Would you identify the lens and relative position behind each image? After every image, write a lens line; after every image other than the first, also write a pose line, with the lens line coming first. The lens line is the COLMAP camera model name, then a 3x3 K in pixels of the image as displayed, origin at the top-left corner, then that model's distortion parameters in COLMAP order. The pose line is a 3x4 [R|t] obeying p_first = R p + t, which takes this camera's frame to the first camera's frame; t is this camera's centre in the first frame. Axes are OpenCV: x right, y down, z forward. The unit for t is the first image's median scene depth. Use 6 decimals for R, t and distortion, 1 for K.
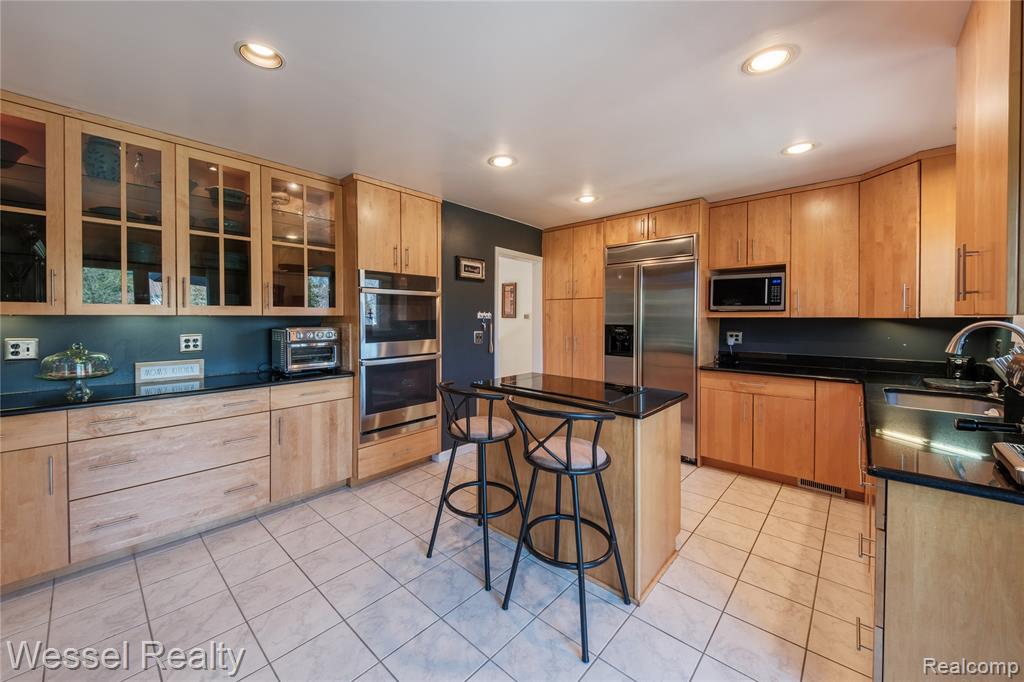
lens RADIAL K [[366.6, 0, 471.3], [0, 366.6, 320.2], [0, 0, 1]] dist [0.011624, -0.003593]
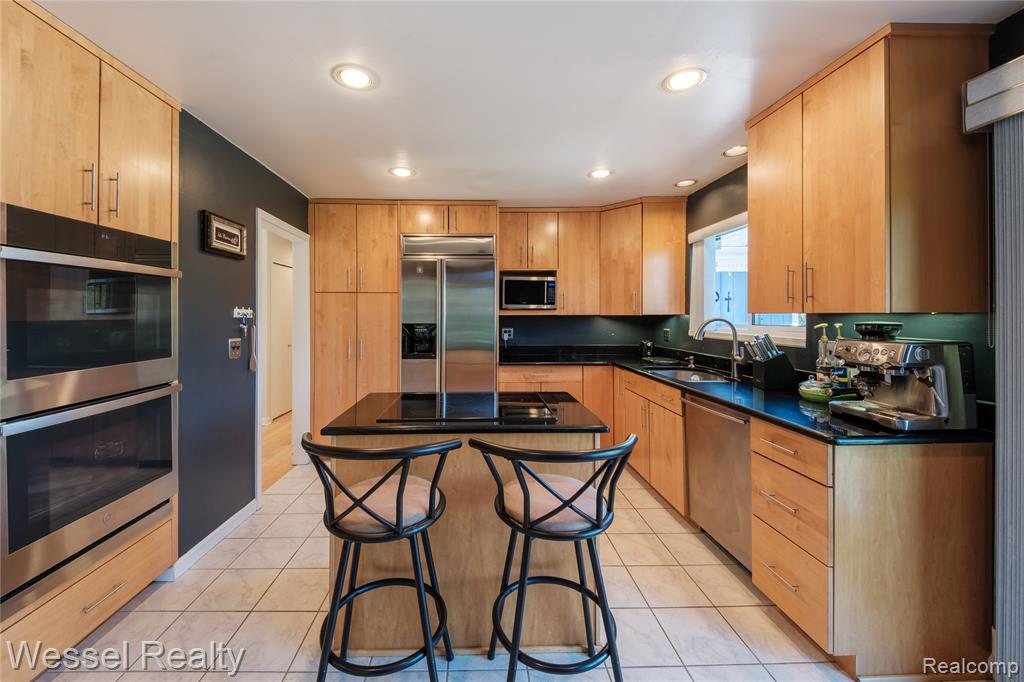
lens RADIAL K [[397.0, 0, 478.6], [0, 397.0, 314.6], [0, 0, 1]] dist [0.011723, -0.007627]
pose [[0.681710, -0.001247, 0.731621, -0.243754], [0.010267, 0.999916, -0.007862, -0.000919], [-0.731550, 0.012871, 0.681666, 0.292415]]
